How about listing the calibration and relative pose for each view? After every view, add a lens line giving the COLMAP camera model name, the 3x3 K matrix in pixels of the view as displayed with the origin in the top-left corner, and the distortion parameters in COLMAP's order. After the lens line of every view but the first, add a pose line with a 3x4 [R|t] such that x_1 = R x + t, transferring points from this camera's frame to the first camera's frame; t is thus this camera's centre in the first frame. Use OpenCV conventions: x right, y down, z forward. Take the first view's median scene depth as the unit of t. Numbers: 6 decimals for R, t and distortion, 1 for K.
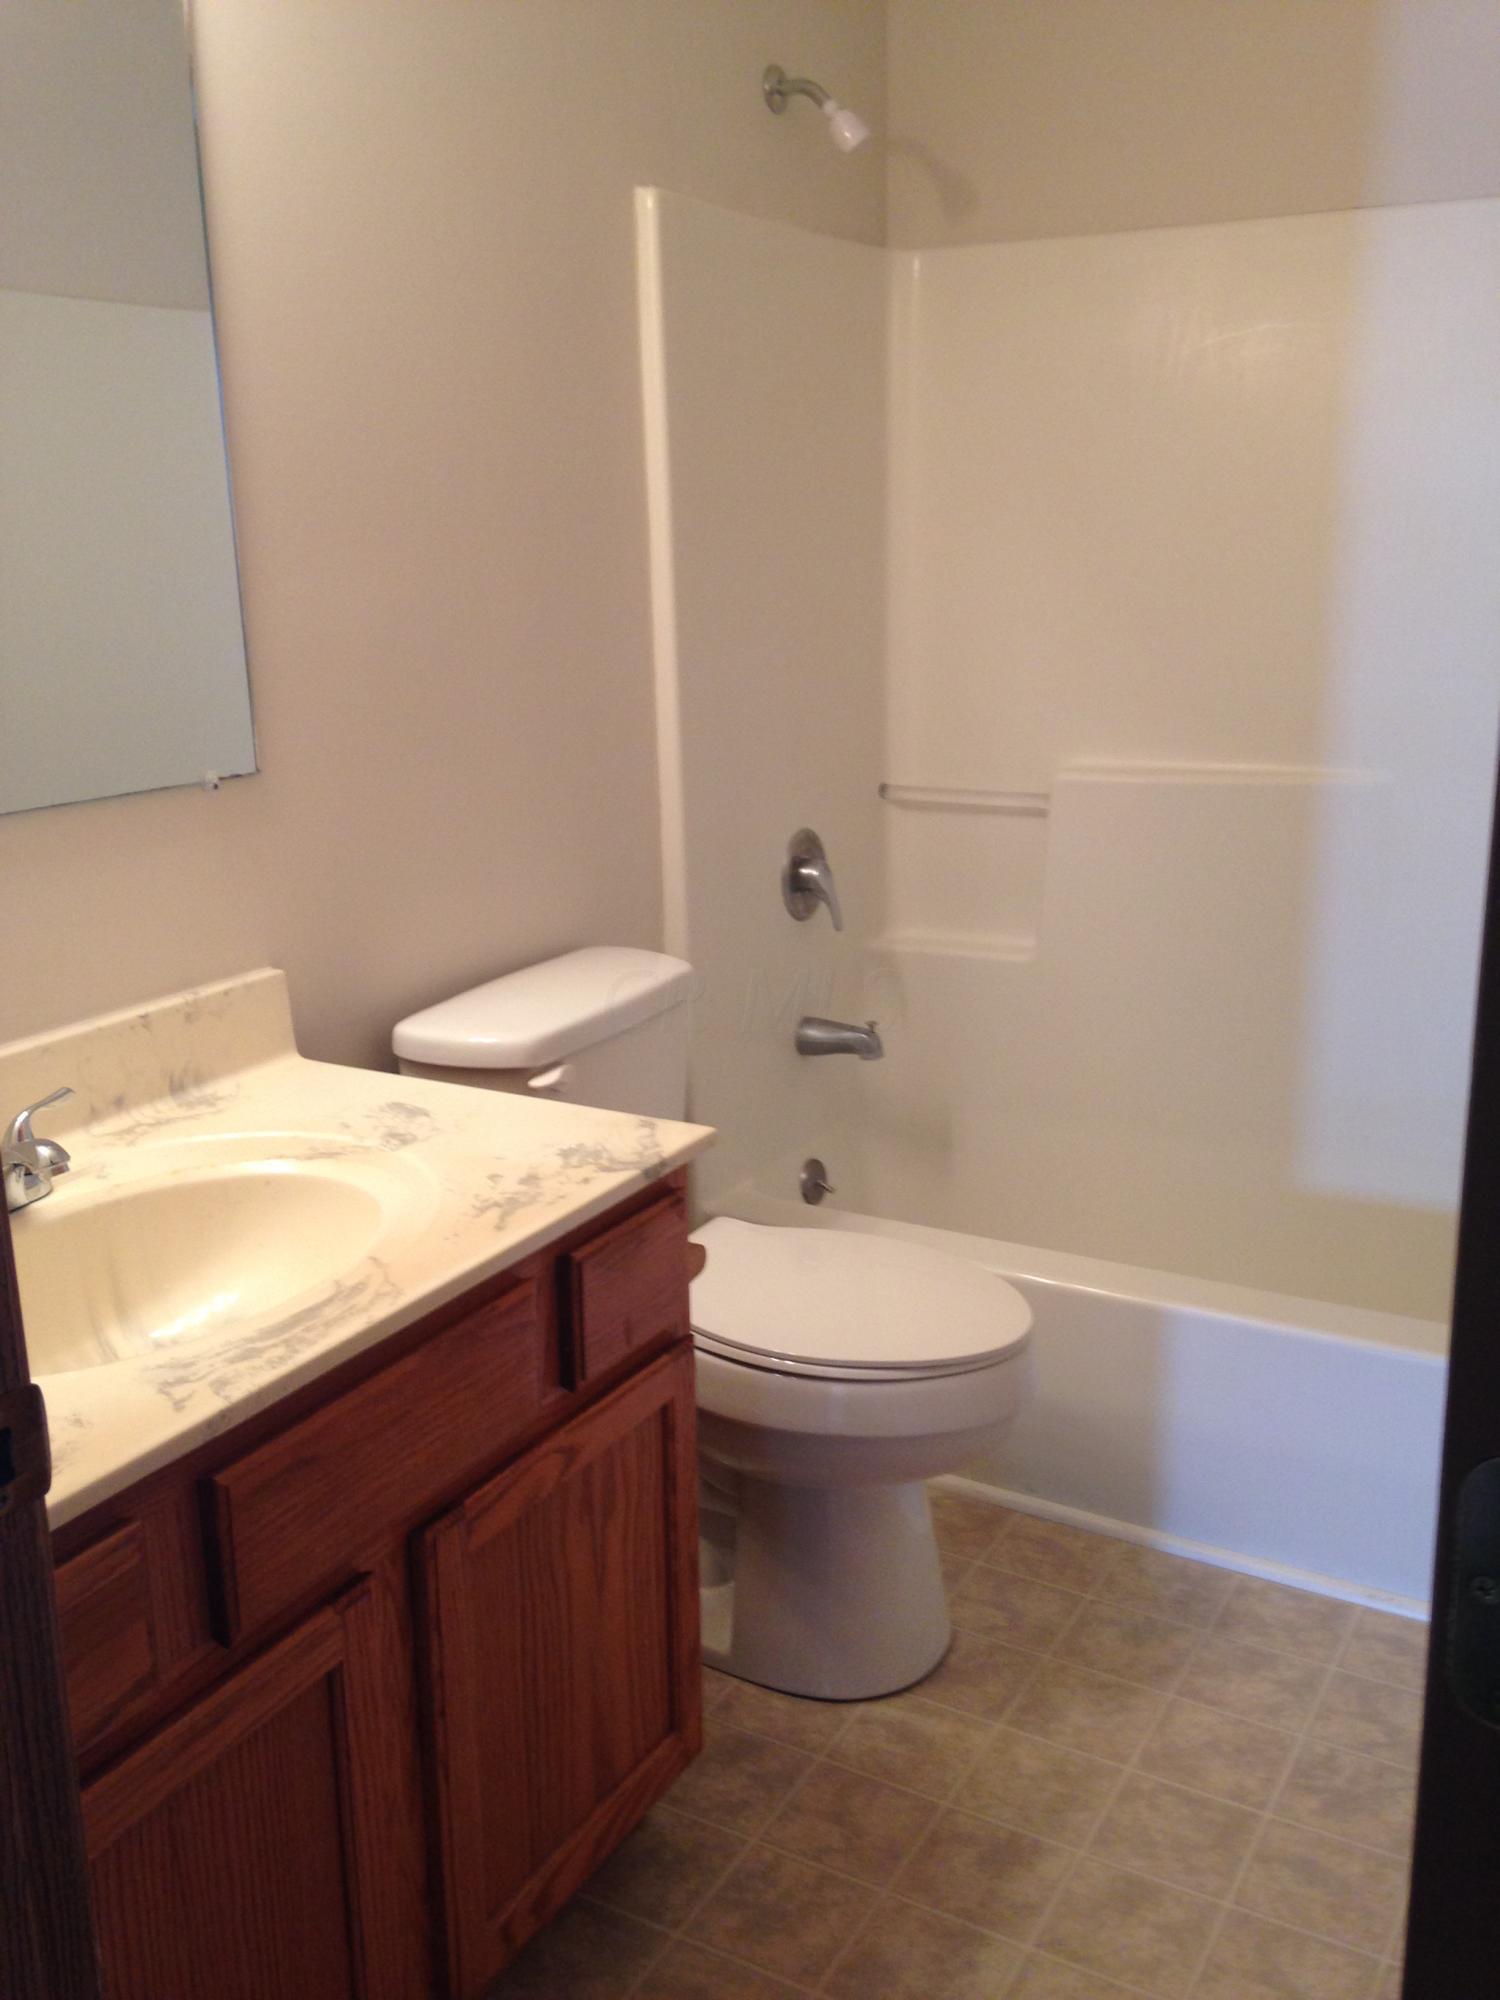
lens RADIAL K [[1881.4, 0, 767.2], [0, 1881.4, 999.8], [0, 0, 1]] dist [0.200222, -0.304377]
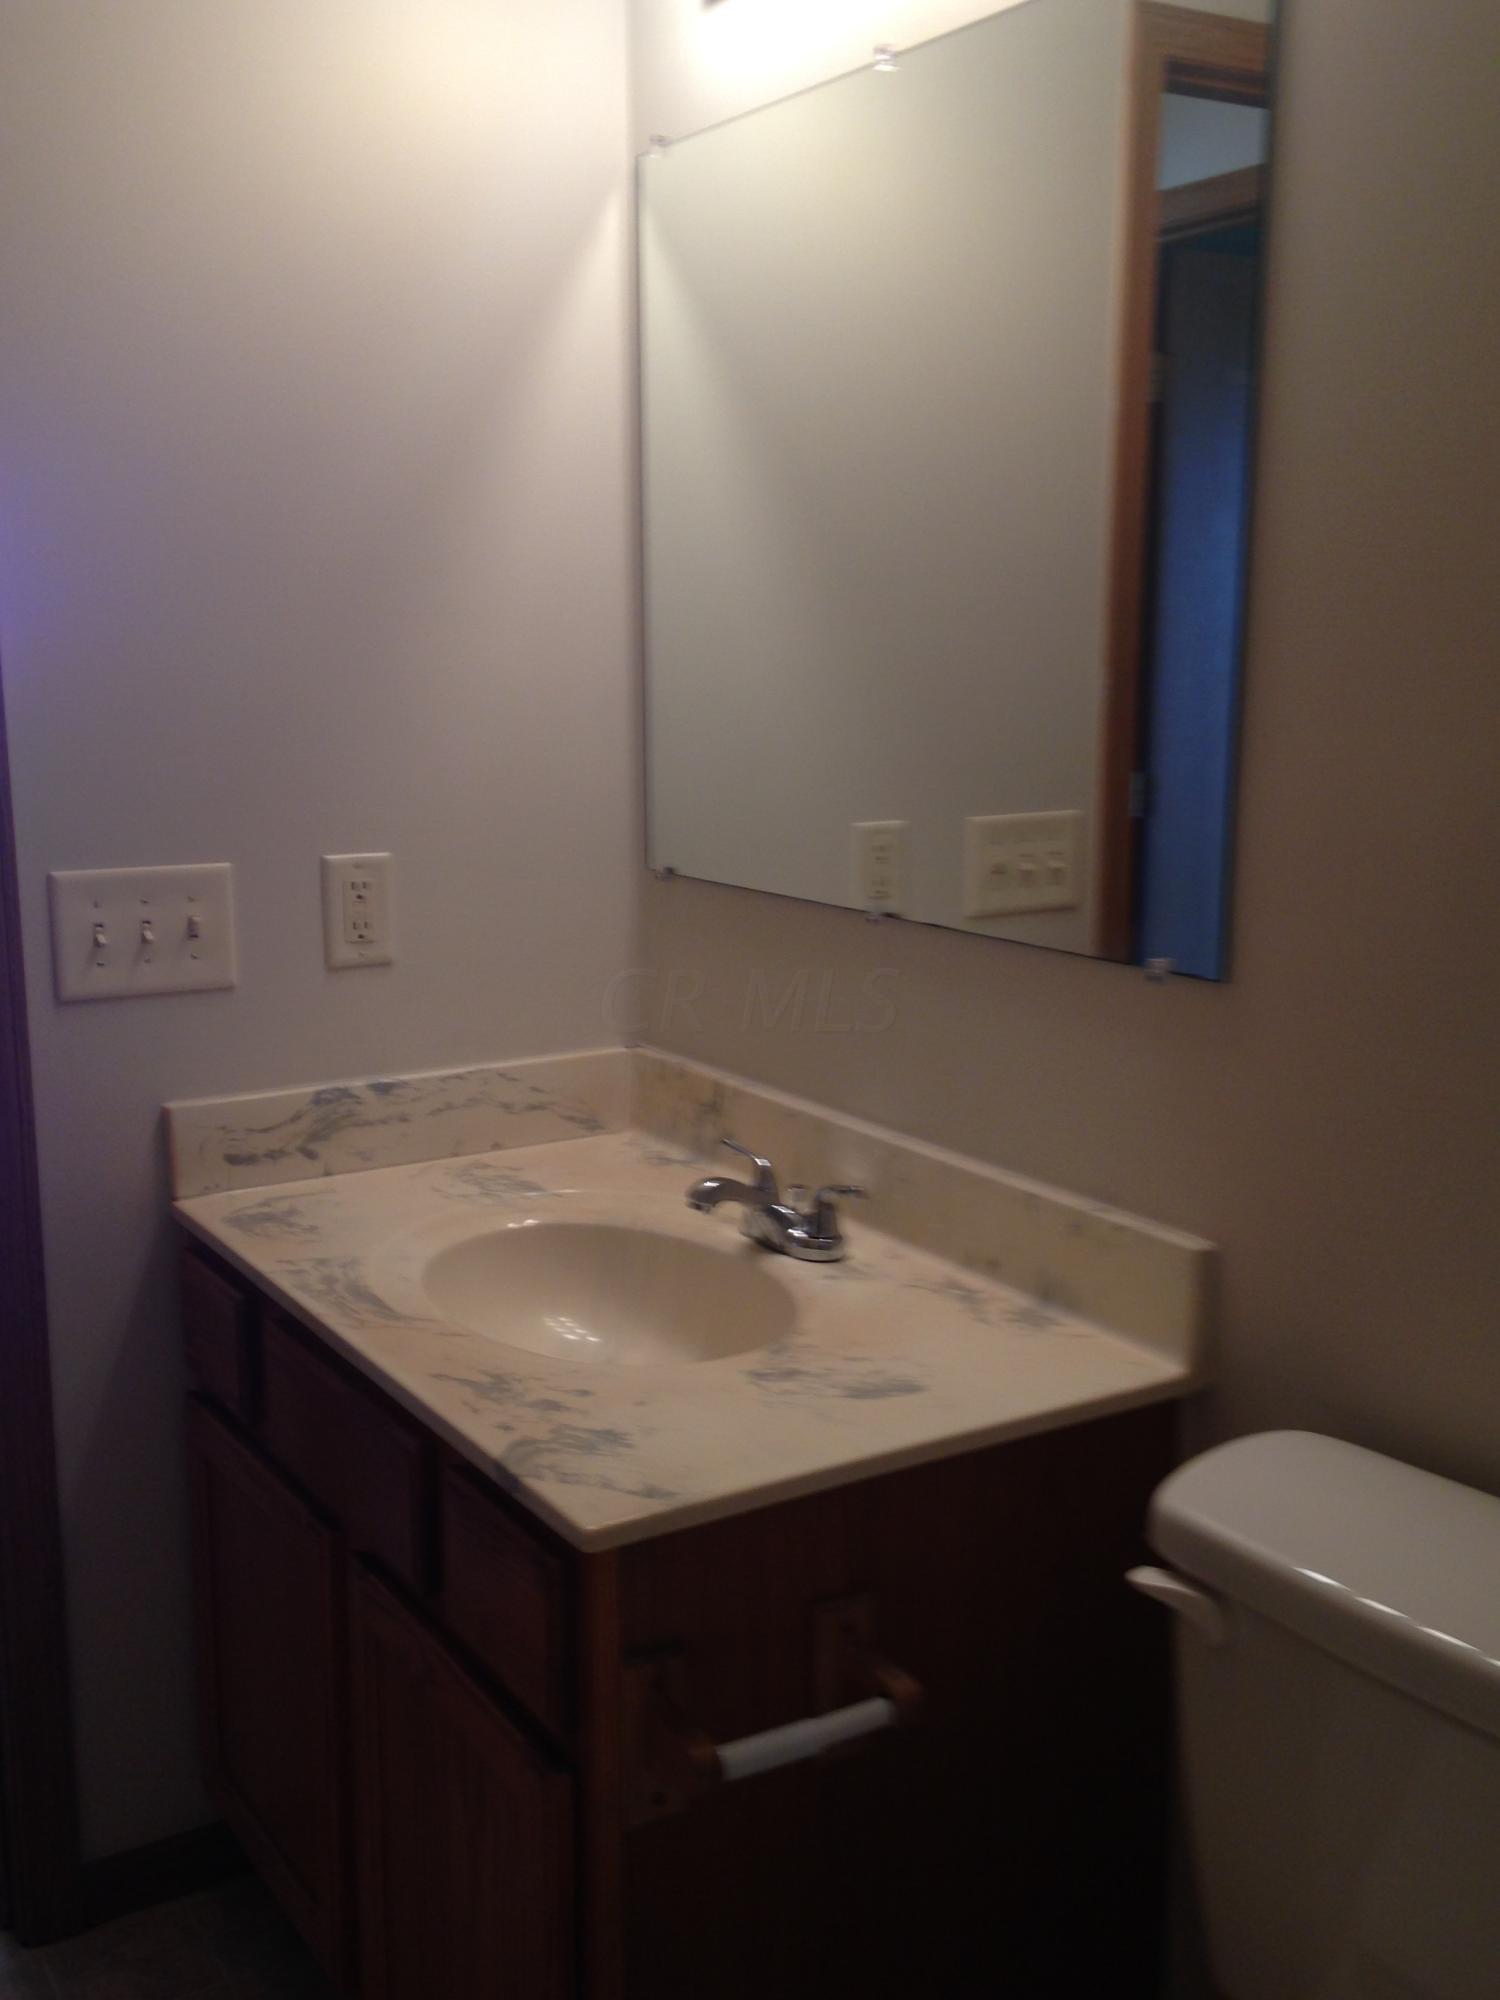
lens RADIAL K [[2052.9, 0, 750.0], [0, 2052.9, 1000.0], [0, 0, 1]] dist [0.133520, 0.003920]
pose [[-0.490022, 0.173835, -0.854201, 0.572030], [-0.209547, 0.927690, 0.309000, -0.366941], [0.846149, 0.330413, -0.418162, 1.360676]]
